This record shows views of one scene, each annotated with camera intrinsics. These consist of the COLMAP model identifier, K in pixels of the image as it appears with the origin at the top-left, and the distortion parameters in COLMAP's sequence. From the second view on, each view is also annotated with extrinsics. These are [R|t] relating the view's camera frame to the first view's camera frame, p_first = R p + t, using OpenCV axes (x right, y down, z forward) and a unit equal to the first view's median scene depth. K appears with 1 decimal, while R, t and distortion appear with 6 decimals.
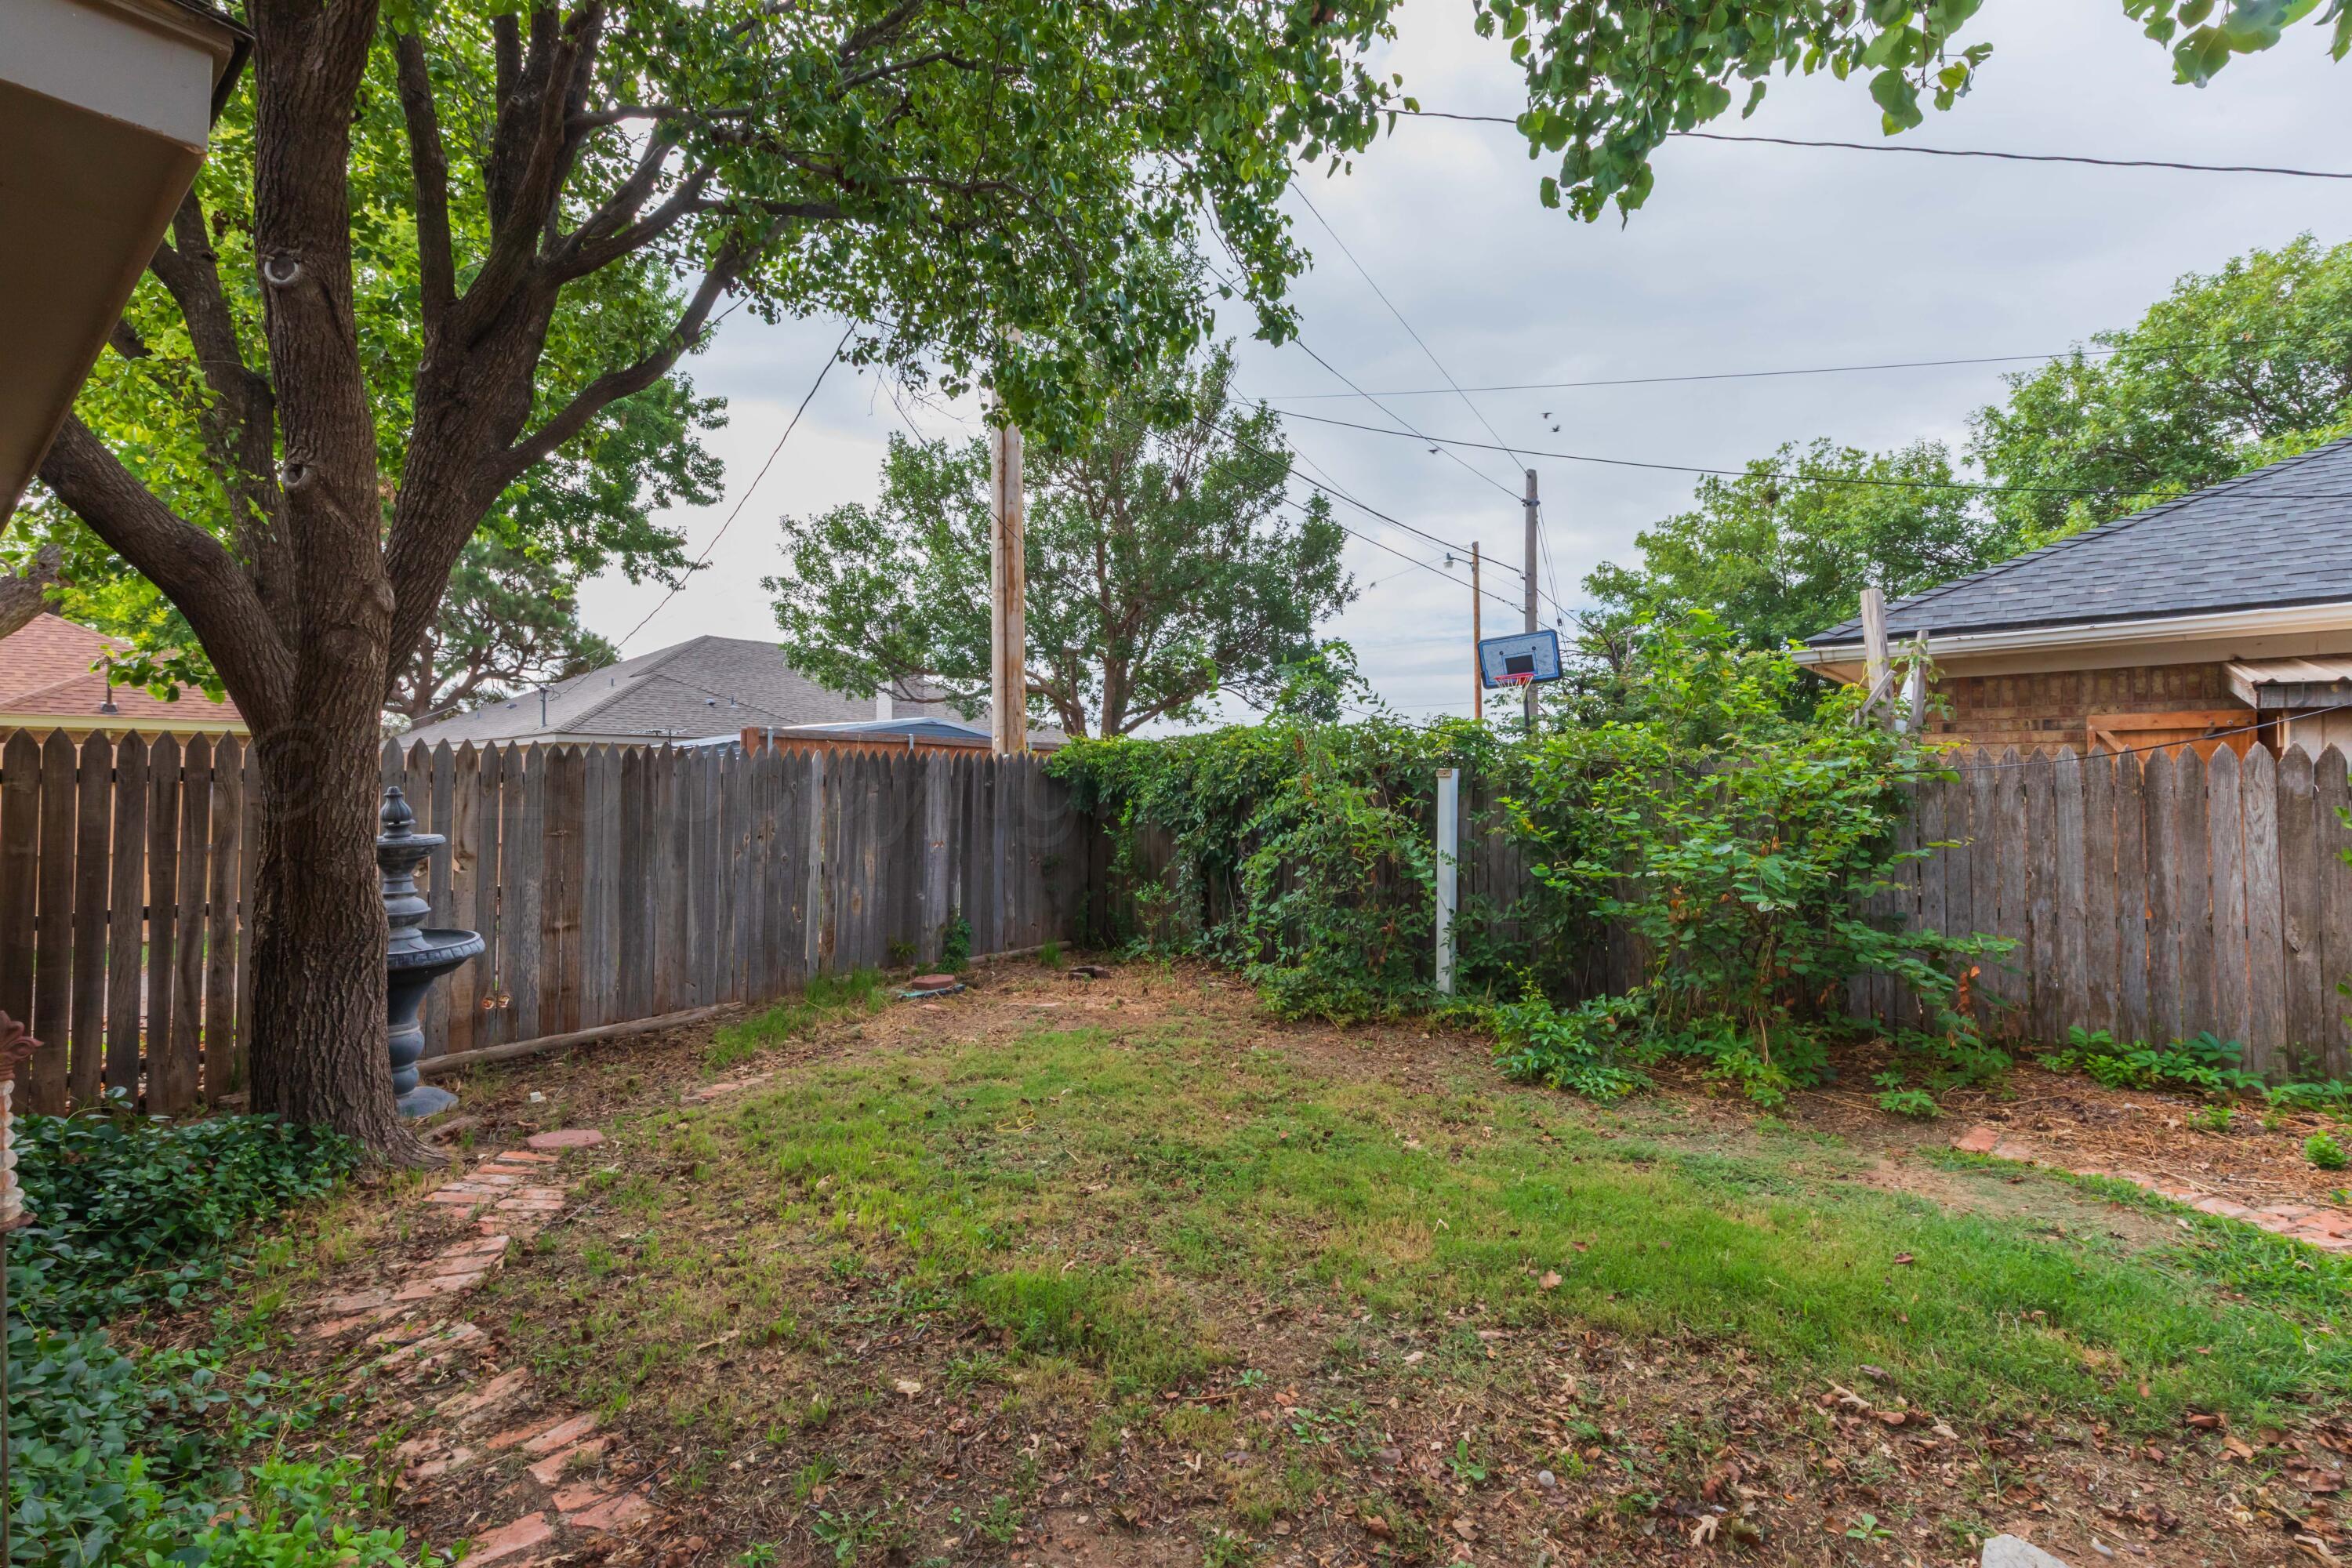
lens RADIAL K [[1078.8, 0, 1183.0], [0, 1078.8, 777.2], [0, 0, 1]] dist [0.002047, 0.000287]
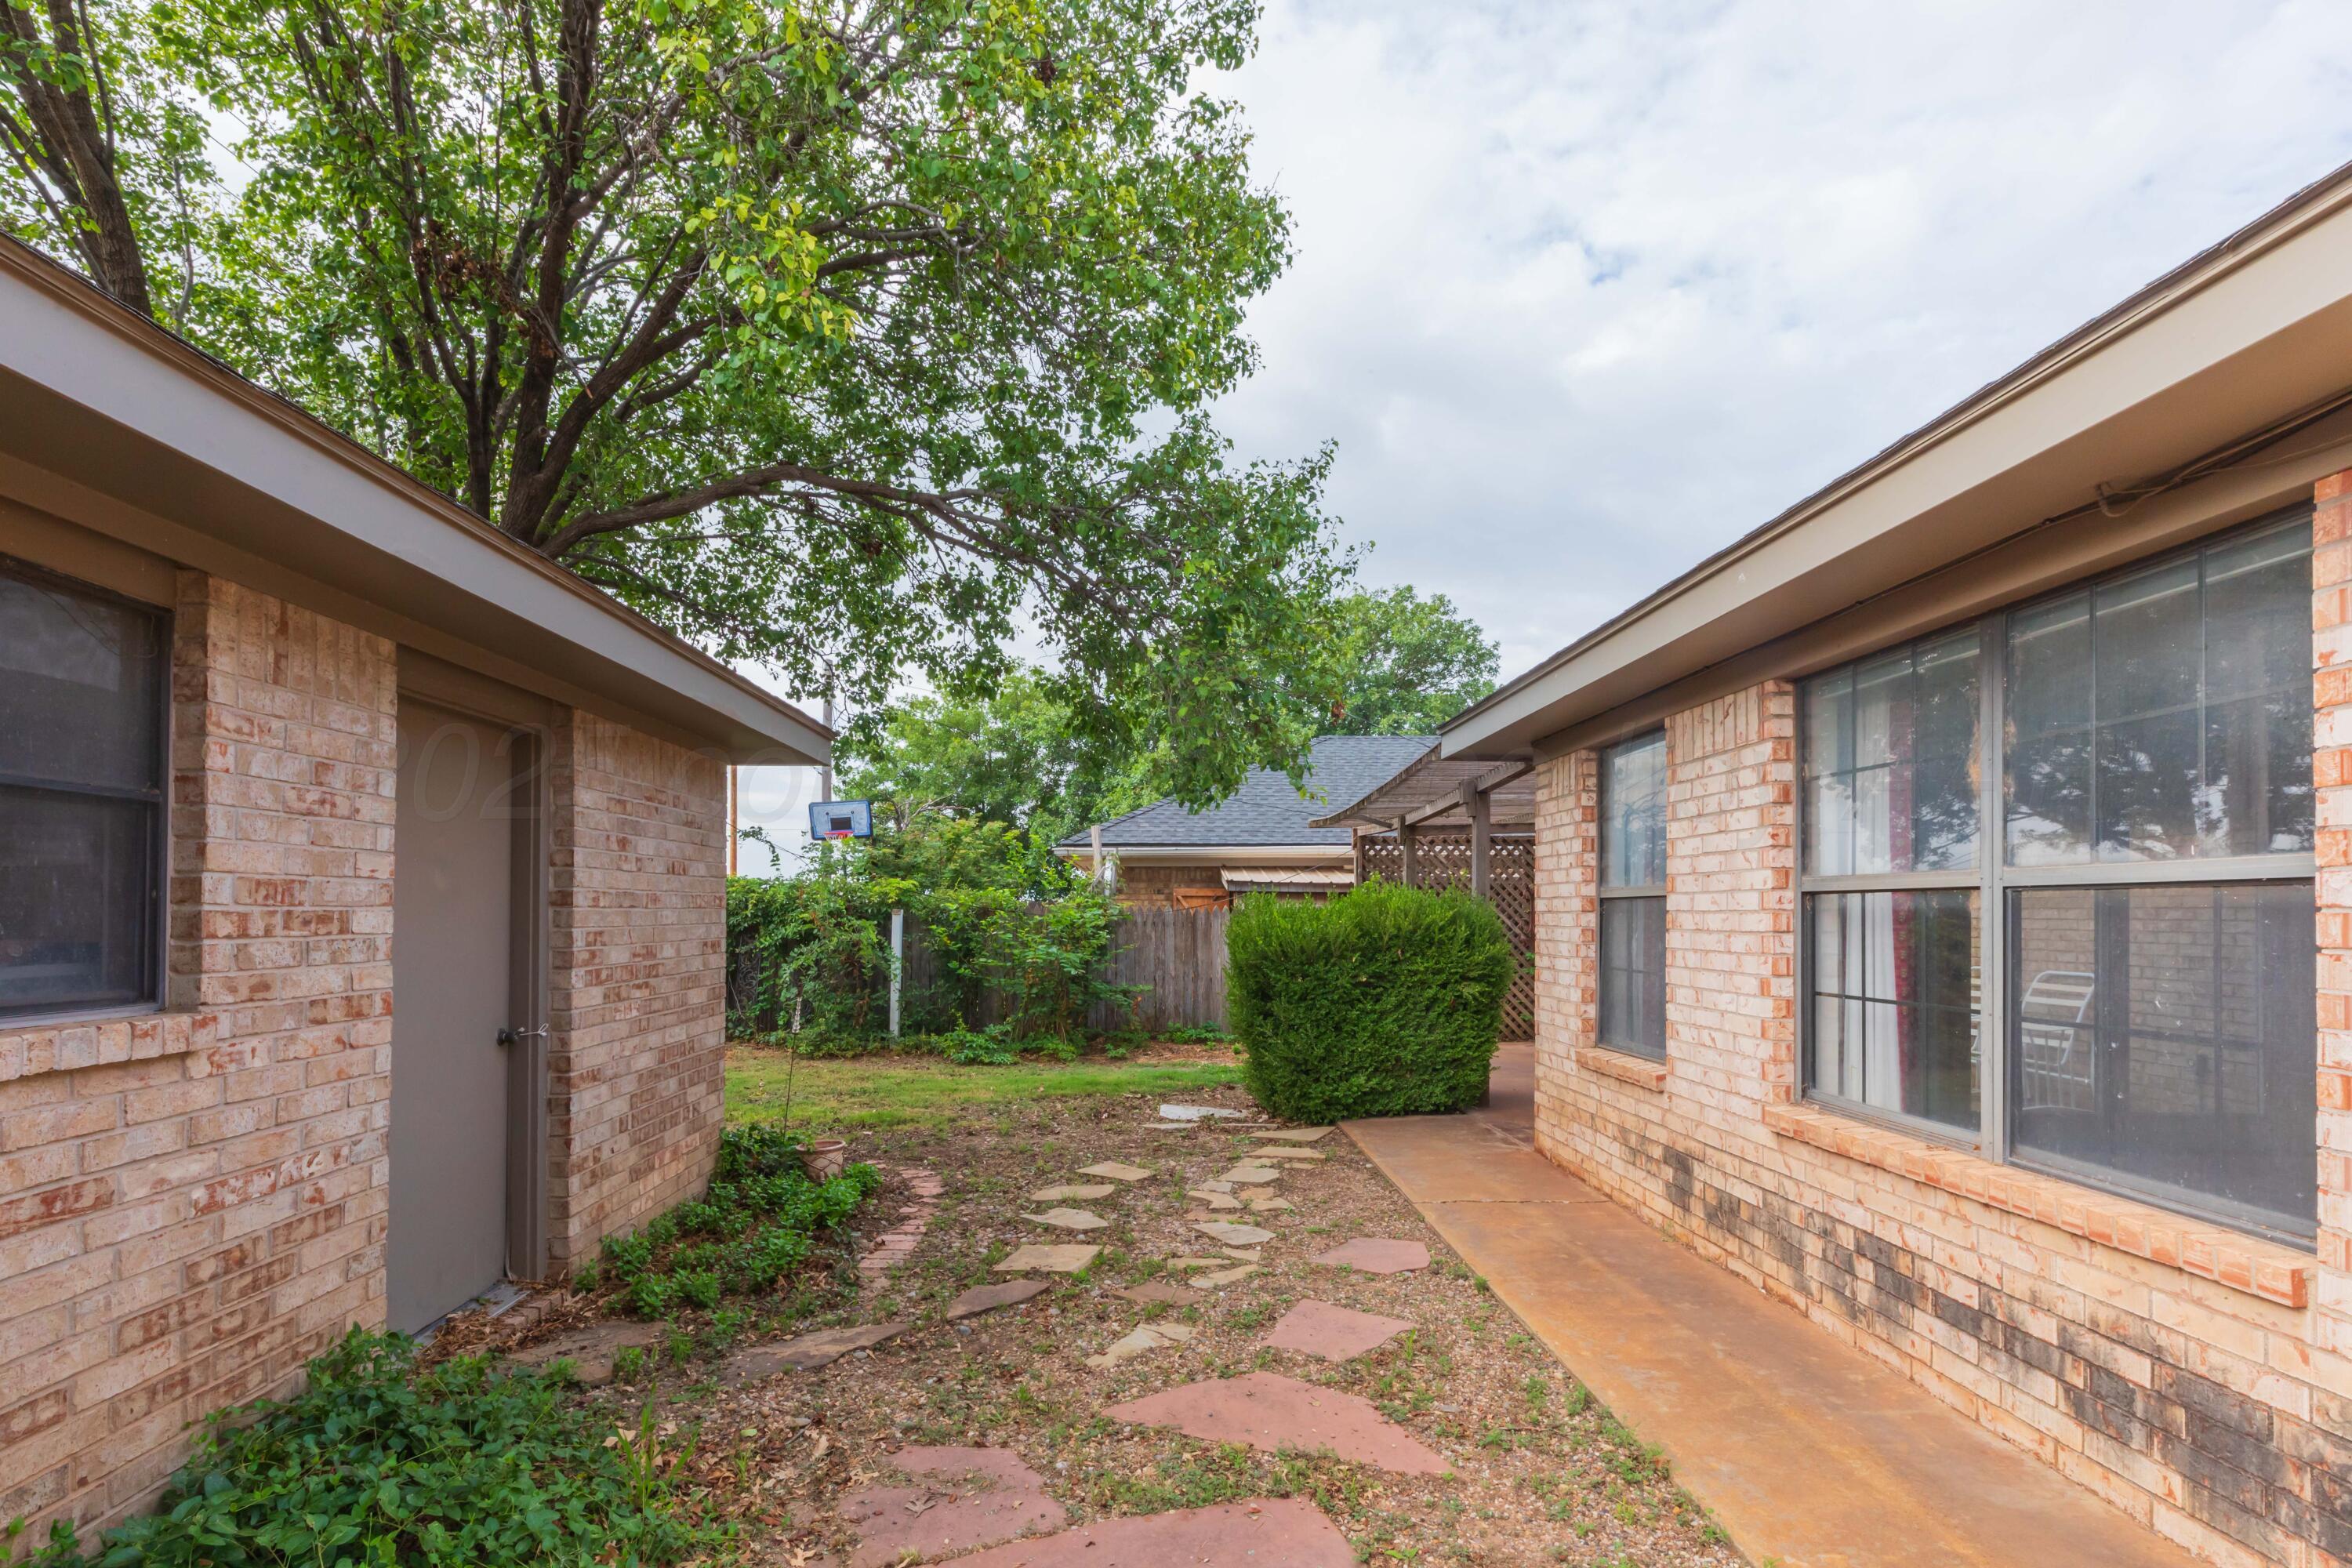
lens RADIAL K [[1078.8, 0, 1175.7], [0, 1078.8, 785.9], [0, 0, 1]] dist [0.002047, 0.000287]
pose [[0.760002, 0.087240, 0.644038, -0.627727], [-0.015979, 0.993159, -0.115675, -0.012807], [-0.649724, 0.077622, 0.756197, -0.717685]]
